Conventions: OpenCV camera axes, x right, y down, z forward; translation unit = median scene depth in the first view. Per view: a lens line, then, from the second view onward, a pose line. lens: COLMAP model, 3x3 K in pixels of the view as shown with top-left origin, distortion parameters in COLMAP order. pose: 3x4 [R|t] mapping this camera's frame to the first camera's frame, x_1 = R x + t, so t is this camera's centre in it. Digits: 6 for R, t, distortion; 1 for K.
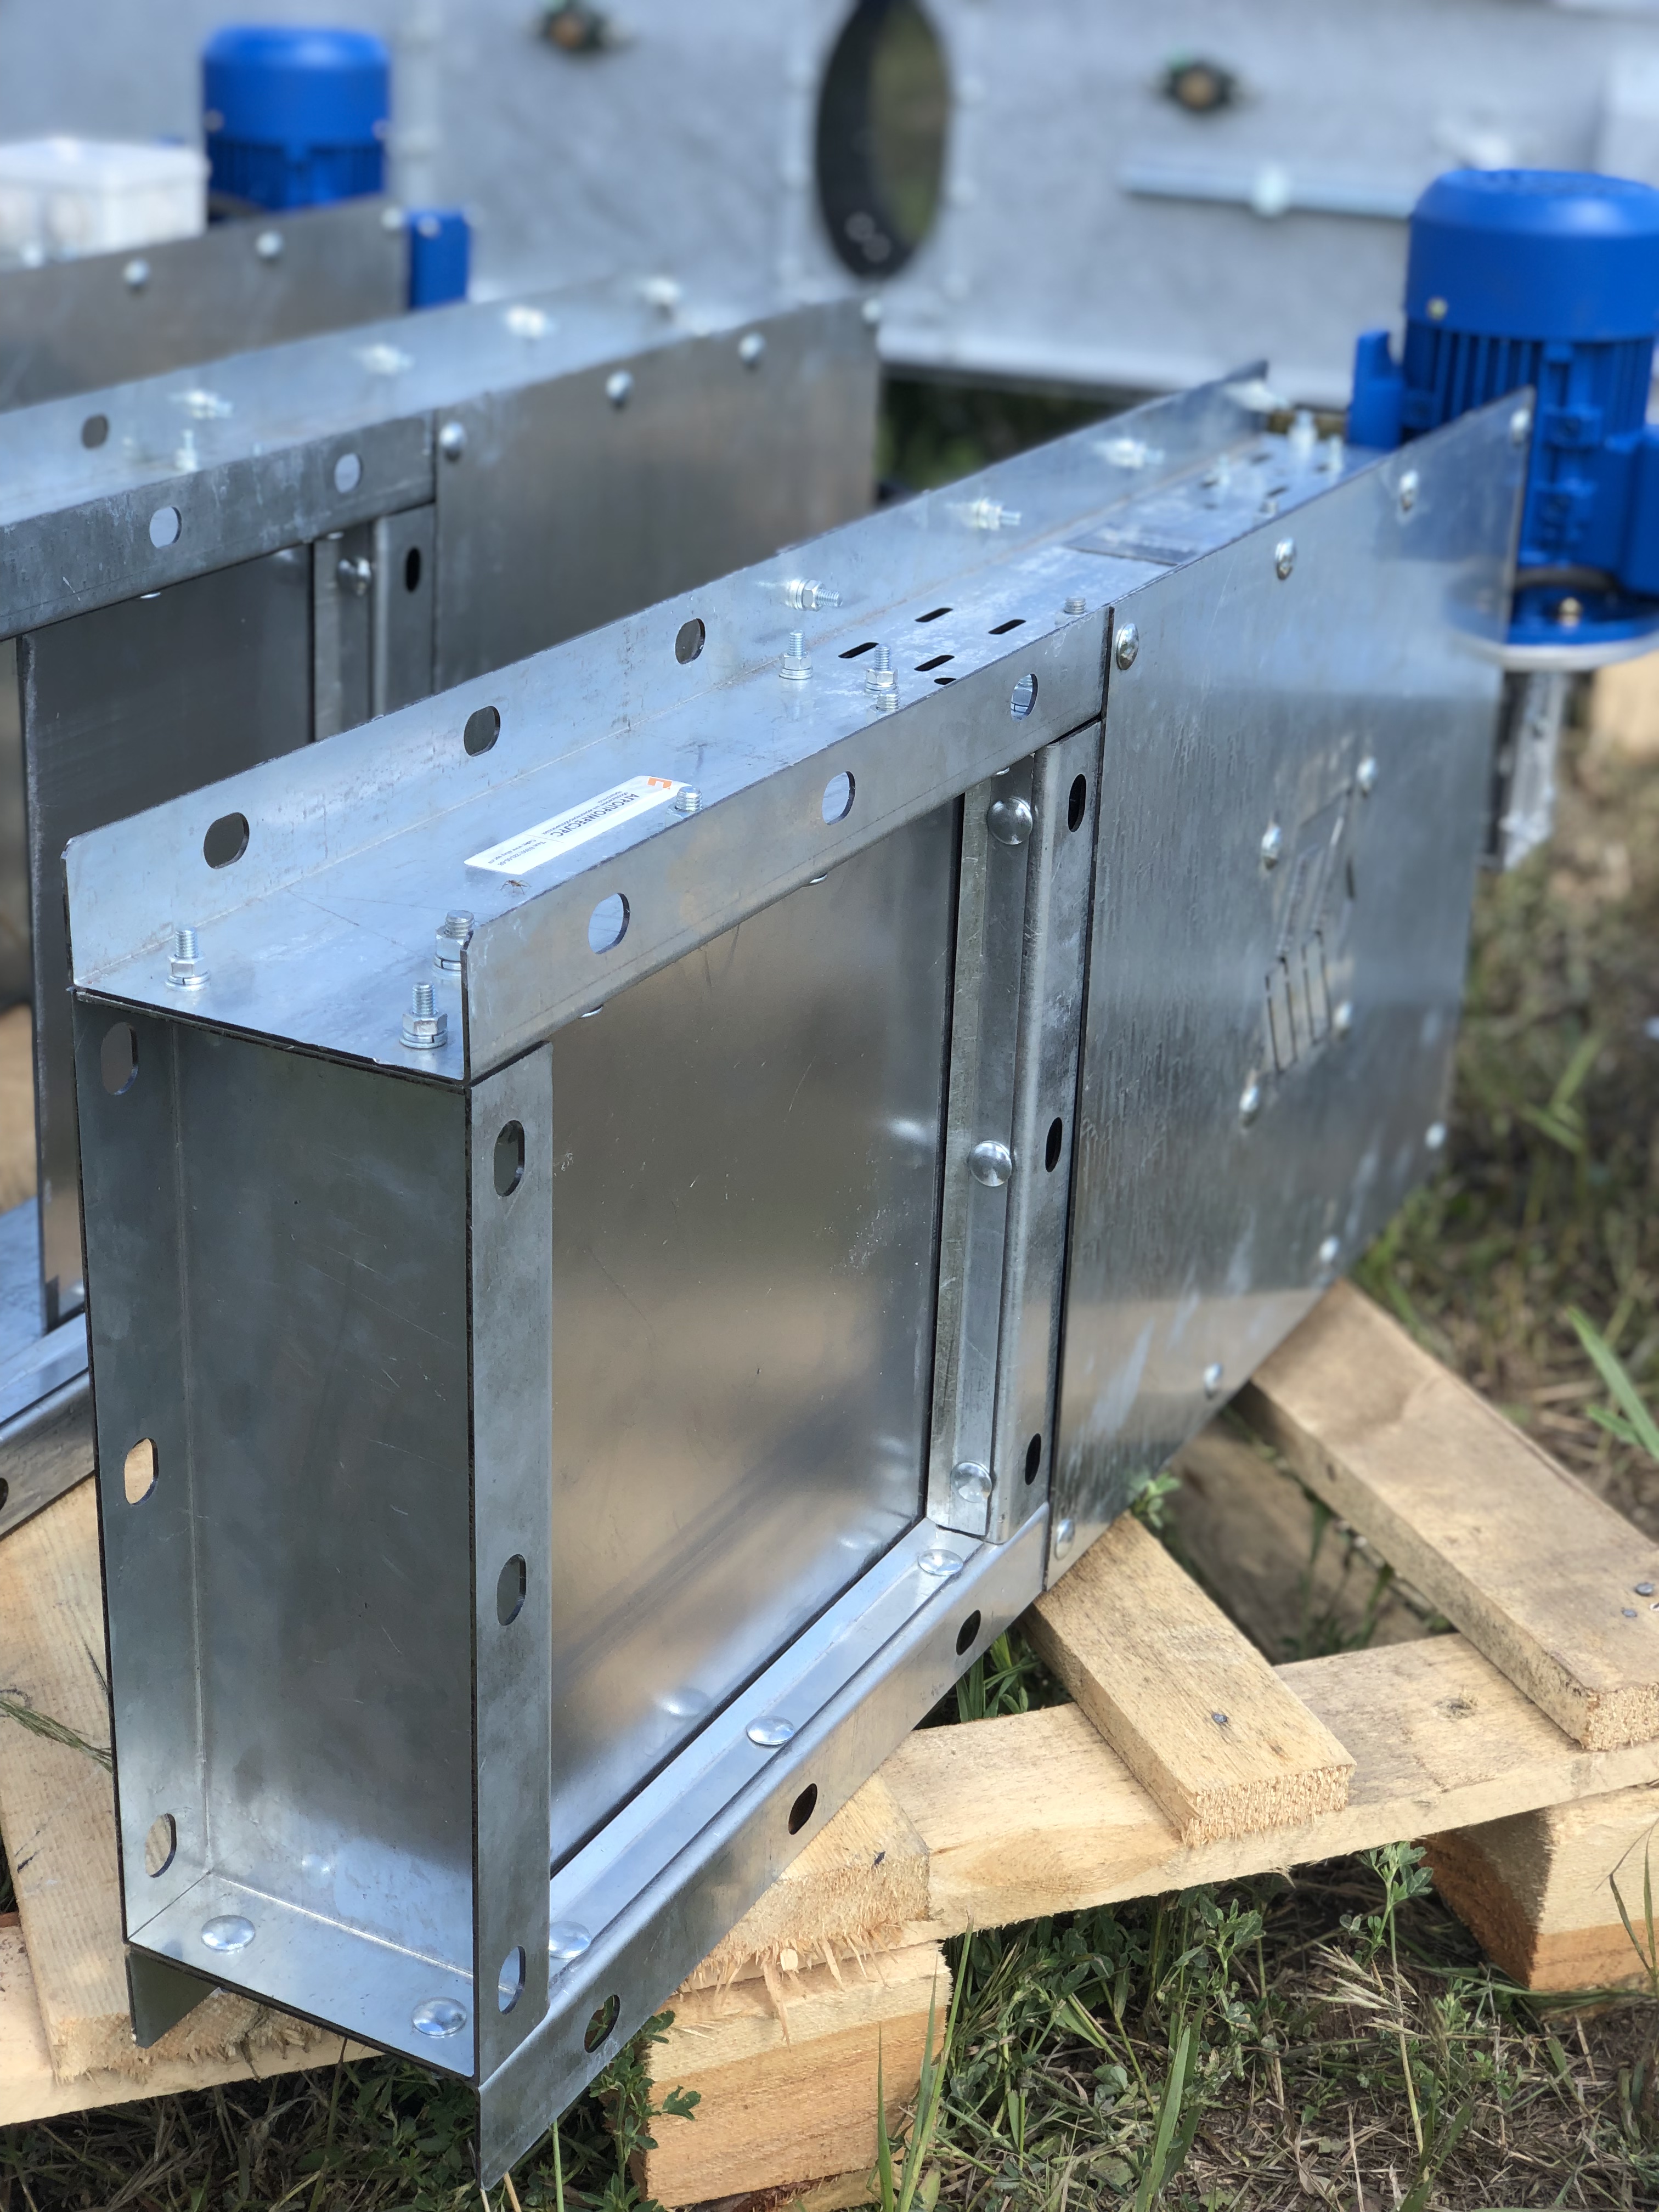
lens RADIAL K [[3356.9, 0, 843.4], [0, 3356.9, 1102.0], [0, 0, 1]] dist [0.097918, -0.526279]
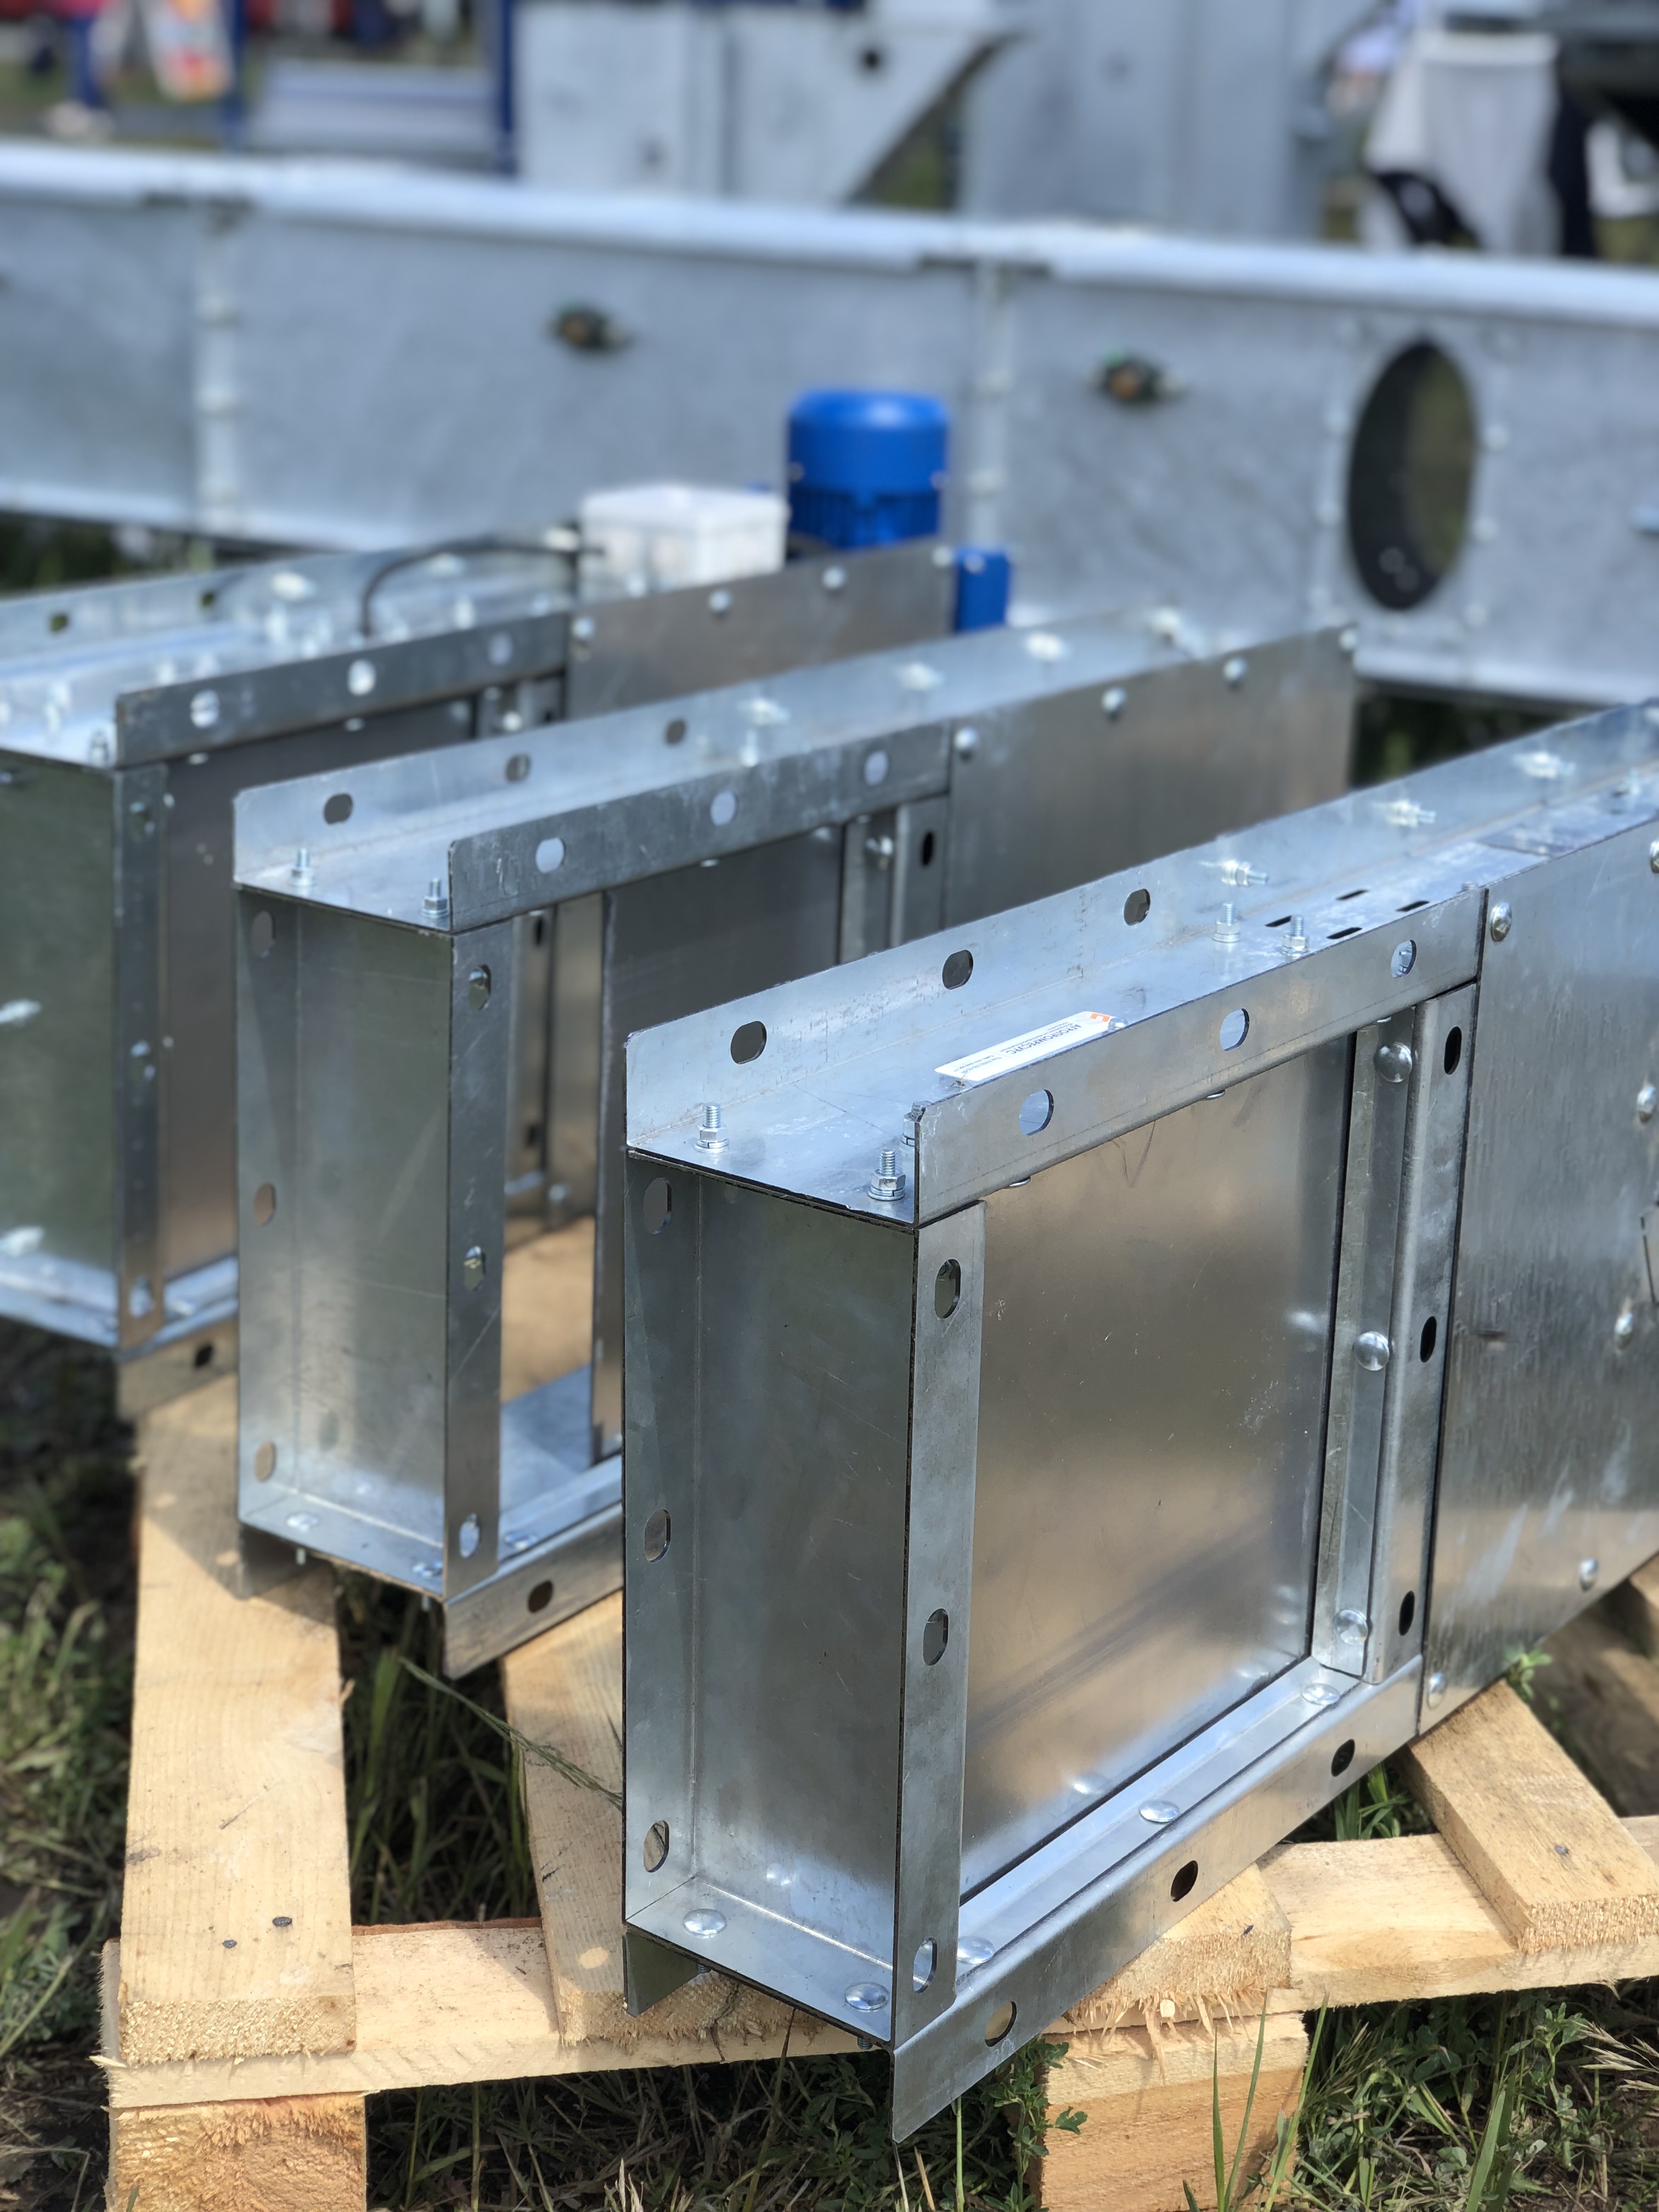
lens RADIAL K [[3228.4, 0, 822.5], [0, 3228.4, 1102.8], [0, 0, 1]] dist [0.038305, -0.123653]
pose [[0.984929, 0.039810, -0.168315, 0.039014], [-0.054065, 0.995249, -0.080974, 0.032138], [0.164291, 0.088854, 0.982402, -0.151916]]
